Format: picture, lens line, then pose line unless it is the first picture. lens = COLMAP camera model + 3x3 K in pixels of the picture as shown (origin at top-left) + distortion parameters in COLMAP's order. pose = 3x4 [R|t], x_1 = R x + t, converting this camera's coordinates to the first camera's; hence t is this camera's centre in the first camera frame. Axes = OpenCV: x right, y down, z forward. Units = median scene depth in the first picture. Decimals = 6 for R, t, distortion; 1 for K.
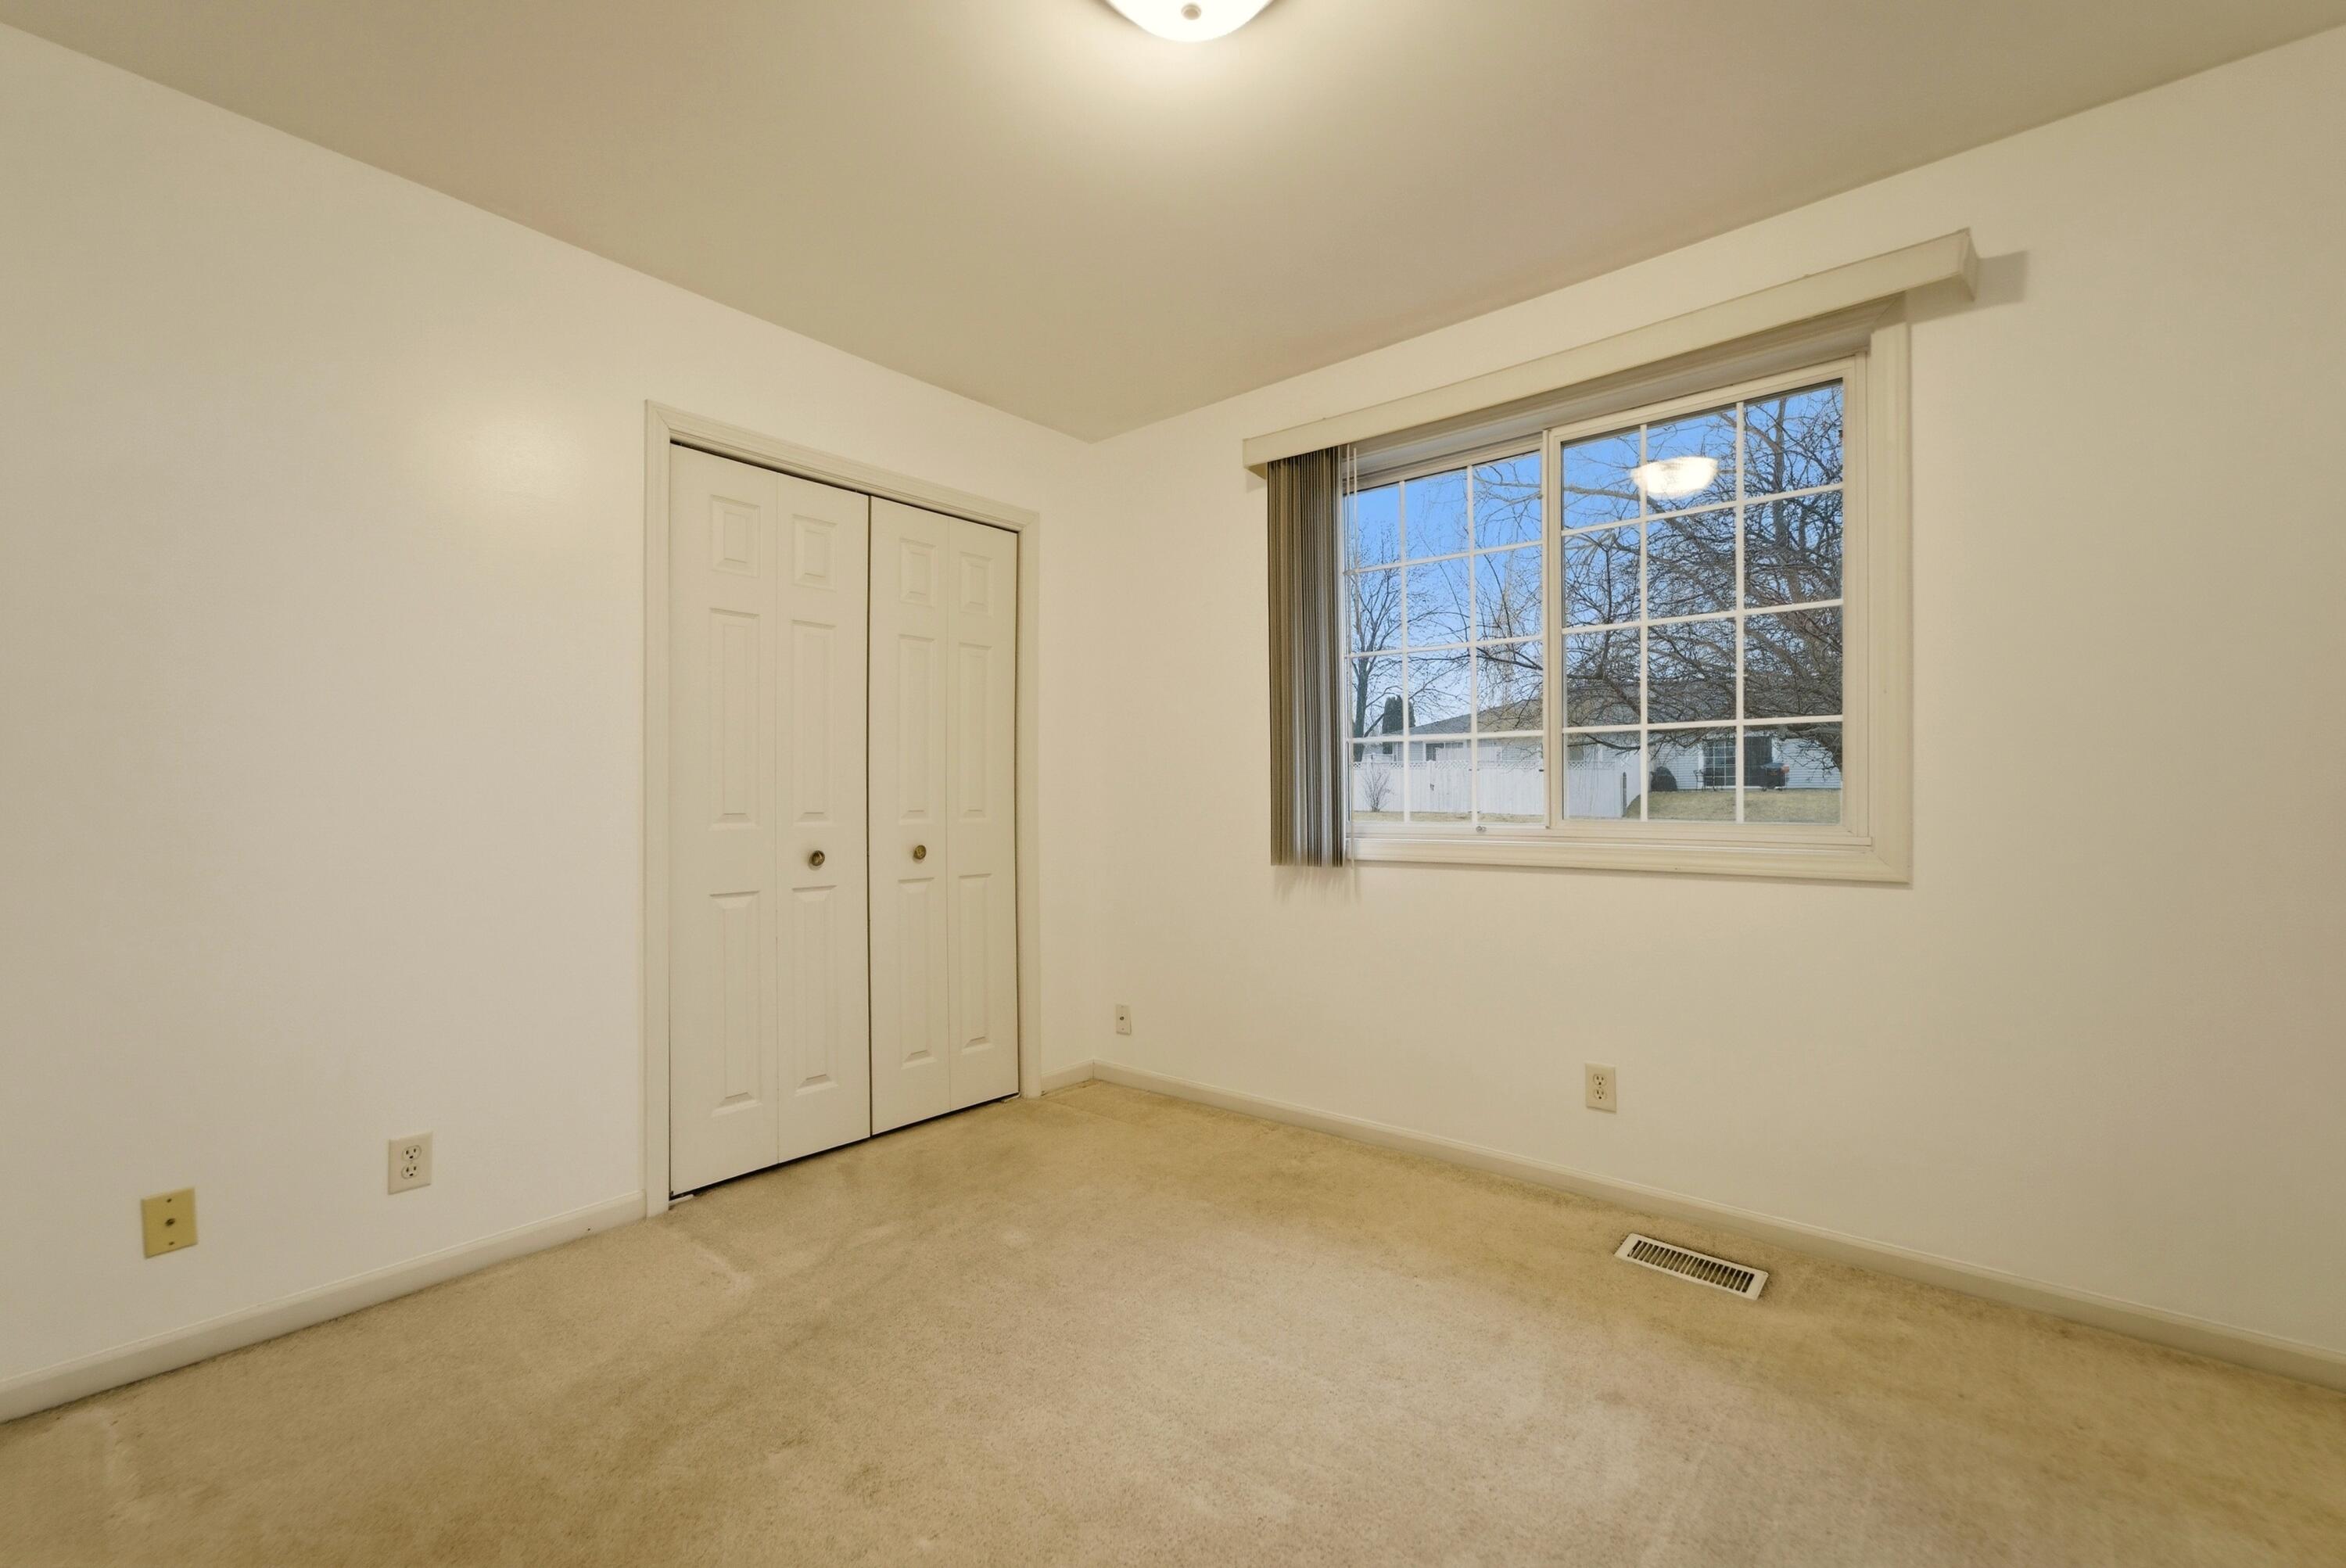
lens RADIAL K [[947.3, 0, 1177.7], [0, 947.3, 796.2], [0, 0, 1]] dist [-0.015108, -0.000298]
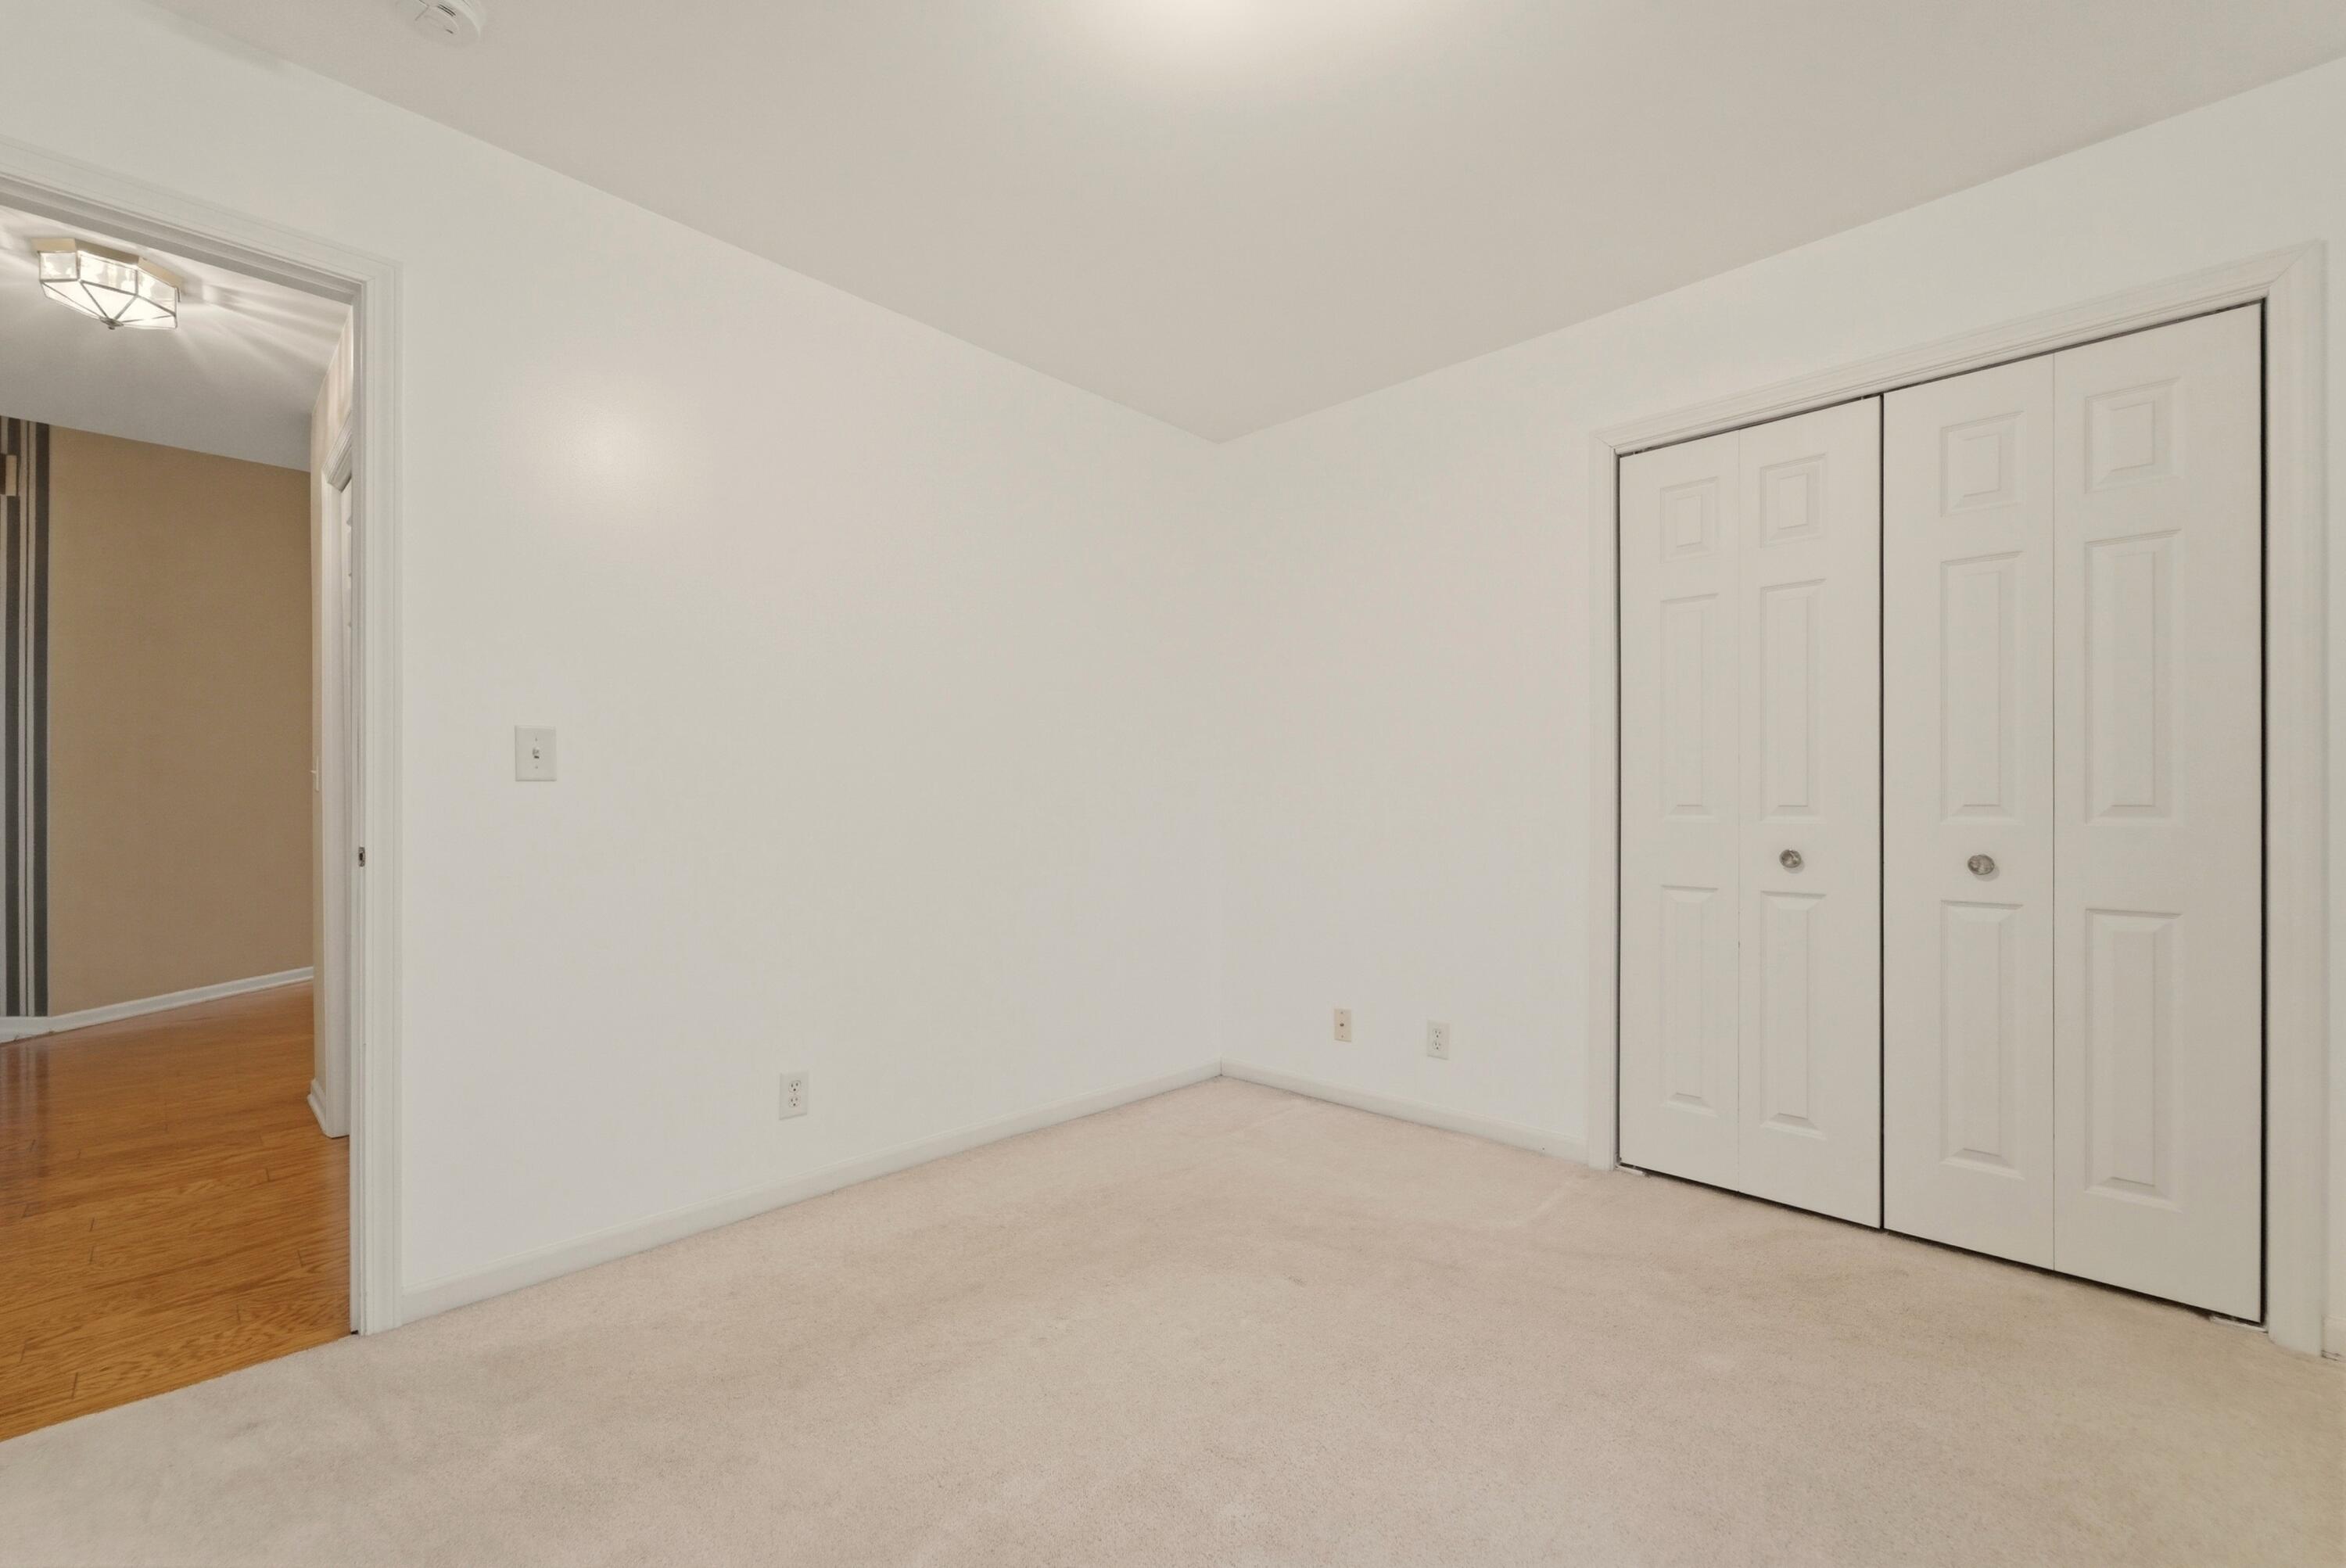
lens RADIAL K [[947.3, 0, 1177.7], [0, 947.3, 796.2], [0, 0, 1]] dist [-0.015108, -0.000298]
pose [[-0.076701, -0.000438, -0.997054, 0.502447], [0.008838, 0.999960, -0.001119, 0.005076], [0.997015, -0.008898, -0.076694, 0.511935]]
